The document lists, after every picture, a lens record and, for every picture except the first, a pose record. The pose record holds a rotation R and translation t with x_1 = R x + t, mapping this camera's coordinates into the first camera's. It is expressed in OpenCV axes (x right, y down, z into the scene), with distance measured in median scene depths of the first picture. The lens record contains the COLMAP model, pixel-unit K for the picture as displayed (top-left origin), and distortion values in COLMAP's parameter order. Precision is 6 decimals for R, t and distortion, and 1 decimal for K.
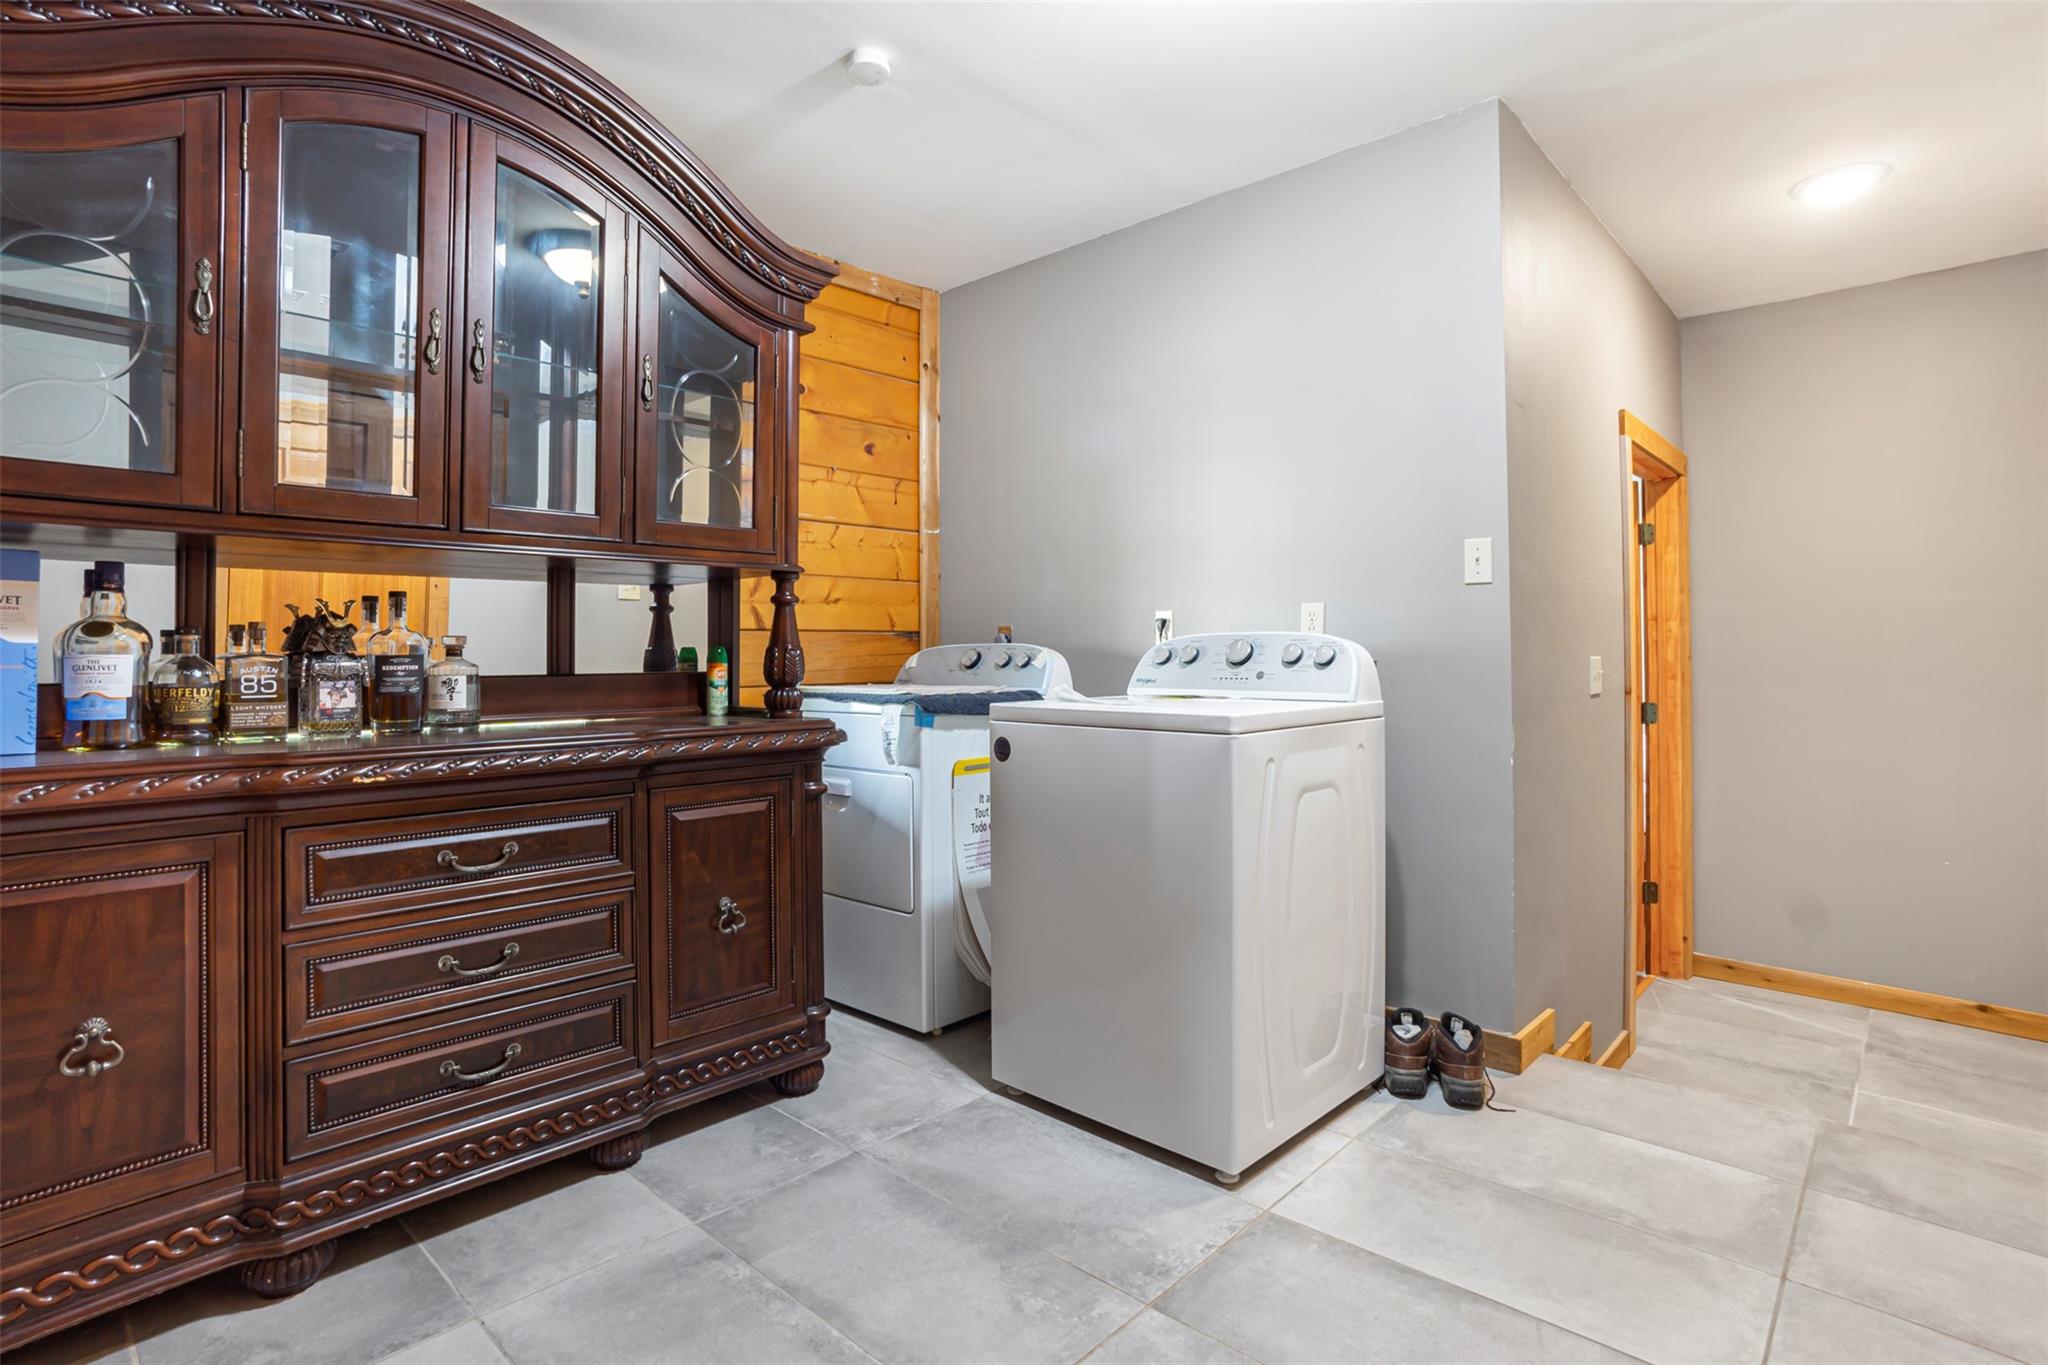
lens RADIAL K [[1030.0, 0, 1023.2], [0, 1030.0, 661.6], [0, 0, 1]] dist [-0.085805, 0.044036]
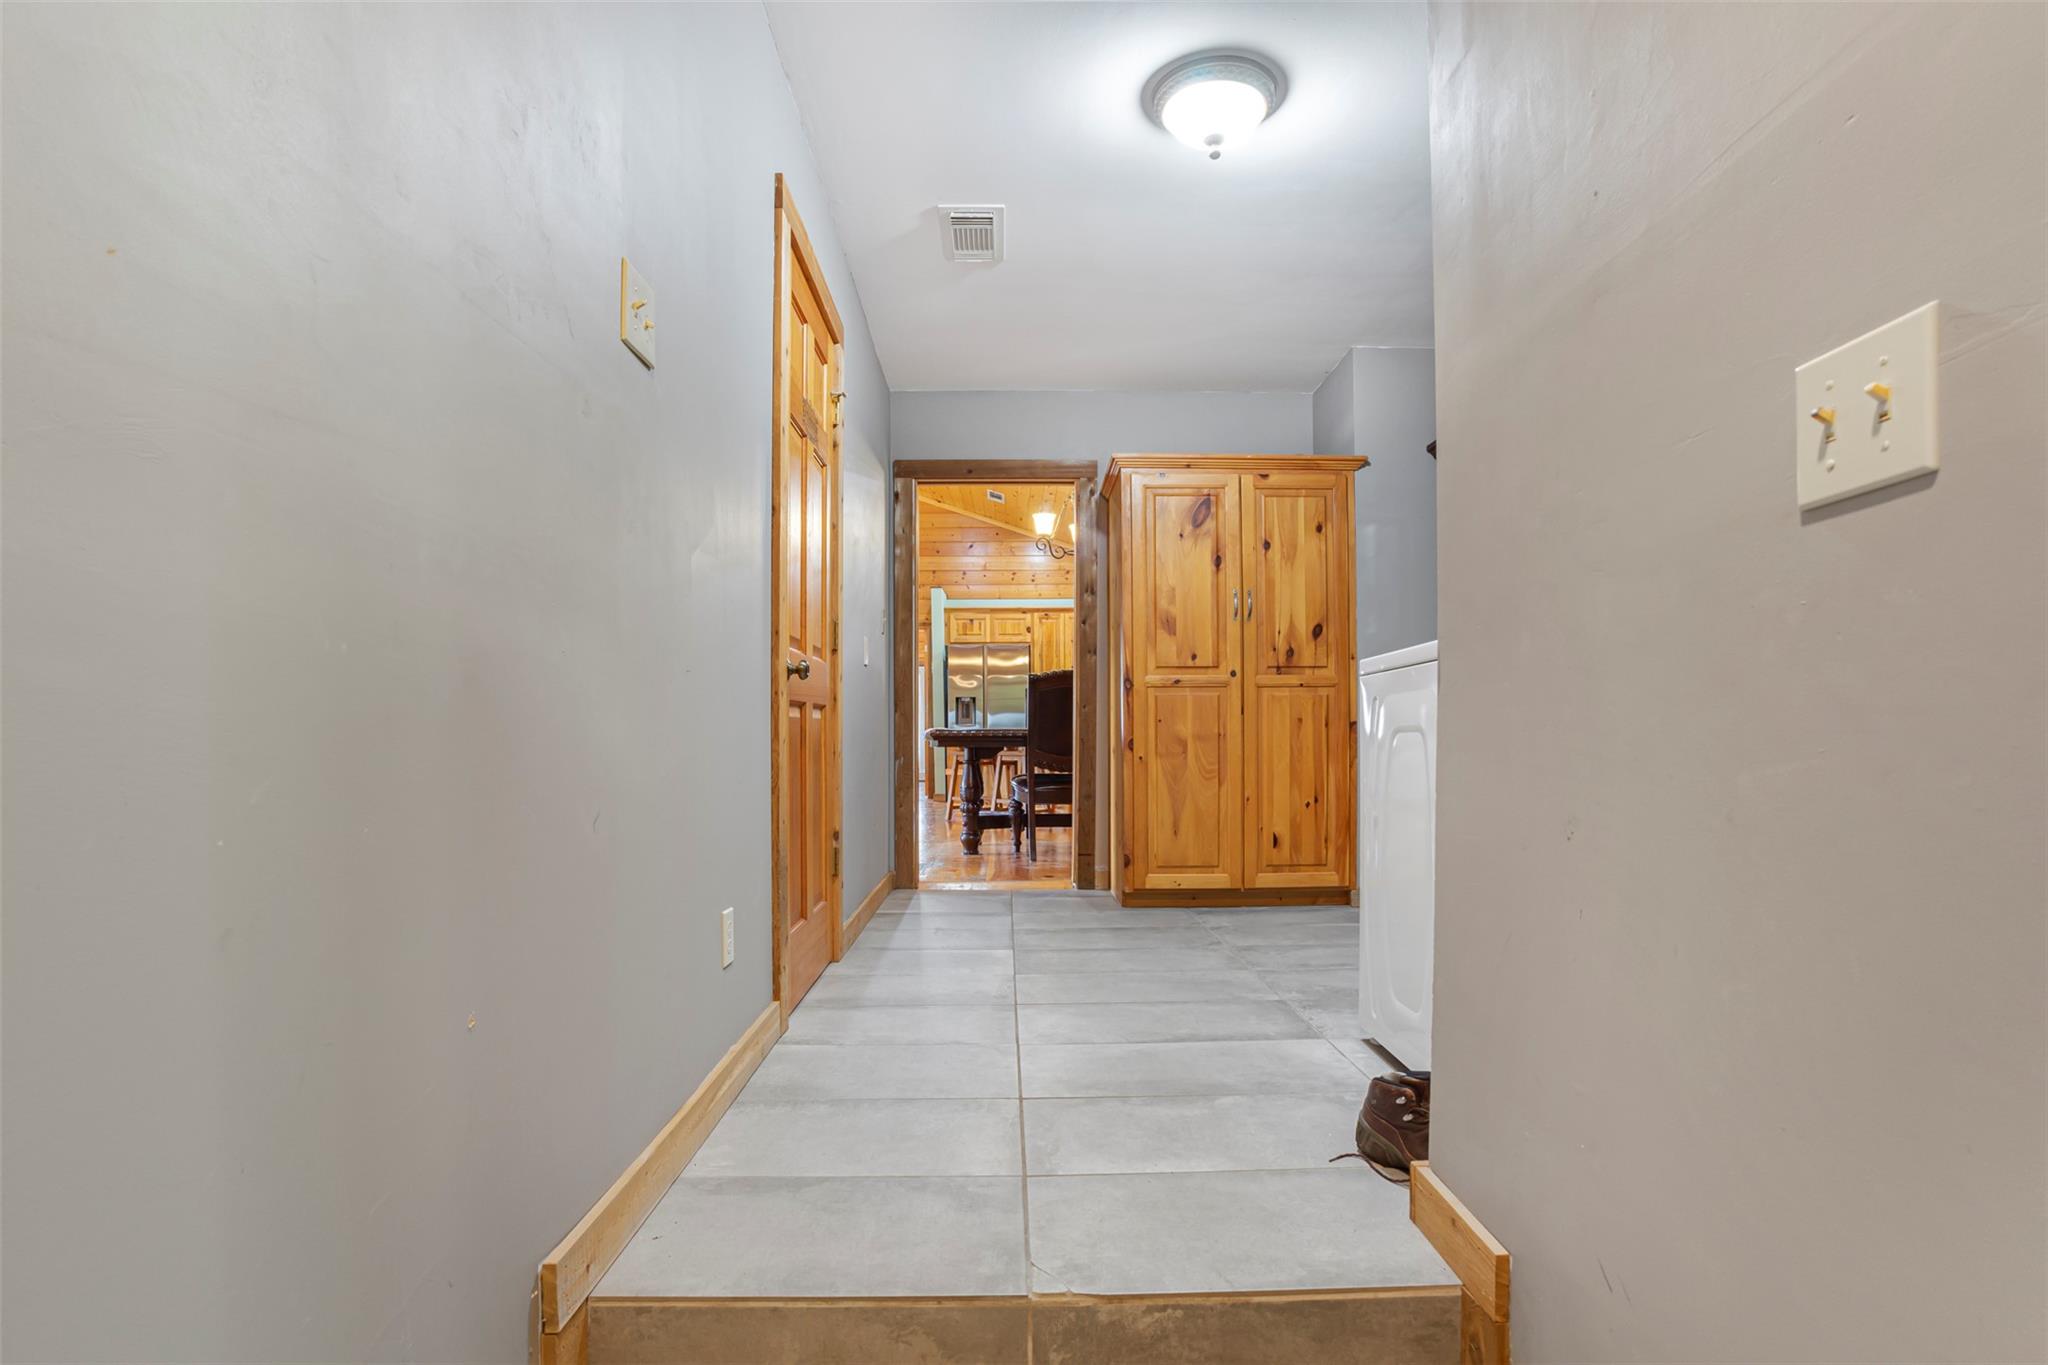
lens RADIAL K [[1024.7, 0, 1027.0], [0, 1024.7, 750.4], [0, 0, 1]] dist [-0.085031, 0.040017]
pose [[-0.722545, 0.011409, -0.691230, 1.486455], [0.003423, 0.999911, 0.012926, 0.155805], [0.691315, 0.006974, -0.722519, 1.742285]]
